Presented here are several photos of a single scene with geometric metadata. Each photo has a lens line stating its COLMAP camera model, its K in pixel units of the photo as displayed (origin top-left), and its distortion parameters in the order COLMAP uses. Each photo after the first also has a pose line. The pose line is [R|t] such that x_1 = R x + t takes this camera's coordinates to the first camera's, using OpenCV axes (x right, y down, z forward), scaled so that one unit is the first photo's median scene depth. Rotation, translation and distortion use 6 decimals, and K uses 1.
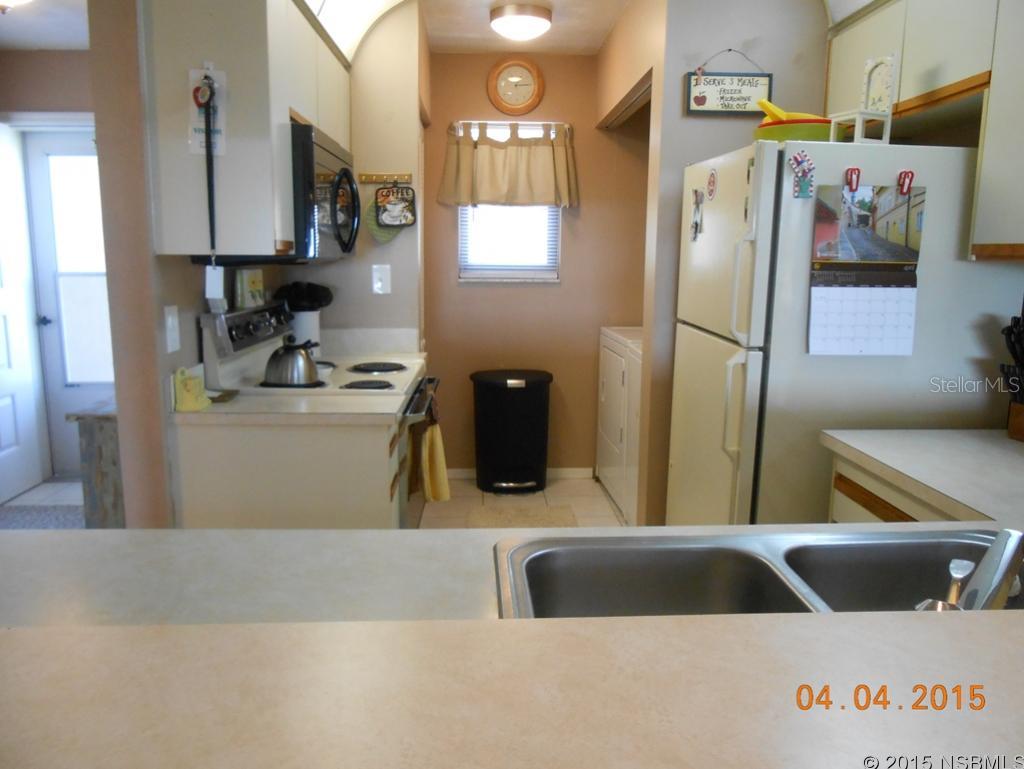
lens RADIAL K [[774.1, 0, 512.0], [0, 774.1, 384.5], [0, 0, 1]] dist [-0.059759, 0.049406]
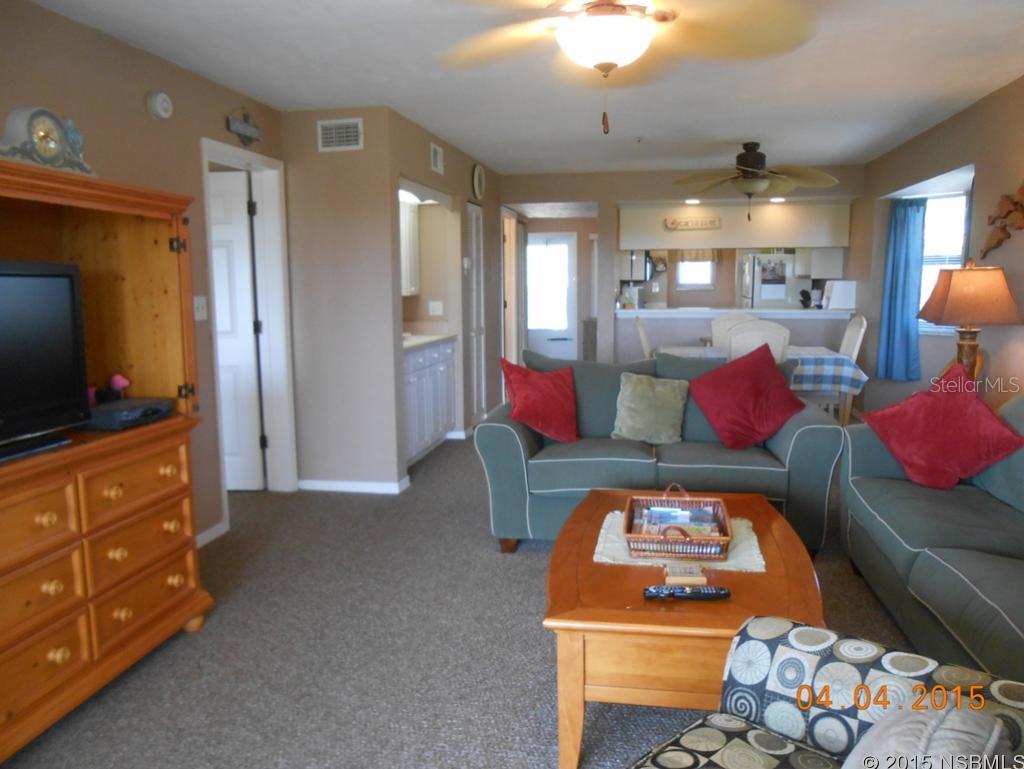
lens RADIAL K [[774.1, 0, 512.0], [0, 774.1, 384.5], [0, 0, 1]] dist [-0.059759, 0.049406]
pose [[0.972904, 0.013748, -0.230802, -0.001870], [-0.022231, 0.999168, -0.034192, 0.658725], [0.230140, 0.038396, 0.972400, -3.793049]]
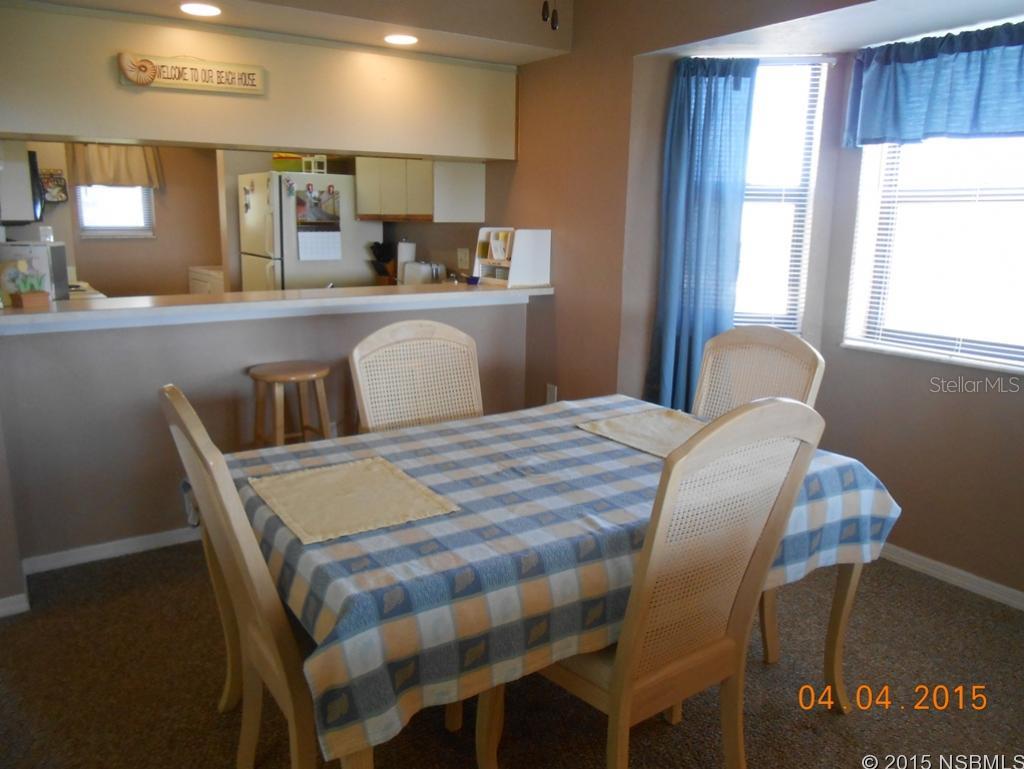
lens RADIAL K [[774.1, 0, 512.0], [0, 774.1, 384.5], [0, 0, 1]] dist [-0.059759, 0.049406]
pose [[0.848146, -0.109774, 0.518265, -0.338251], [0.085375, 0.993831, 0.070787, 0.229377], [-0.522838, -0.015791, 0.852286, -1.389135]]
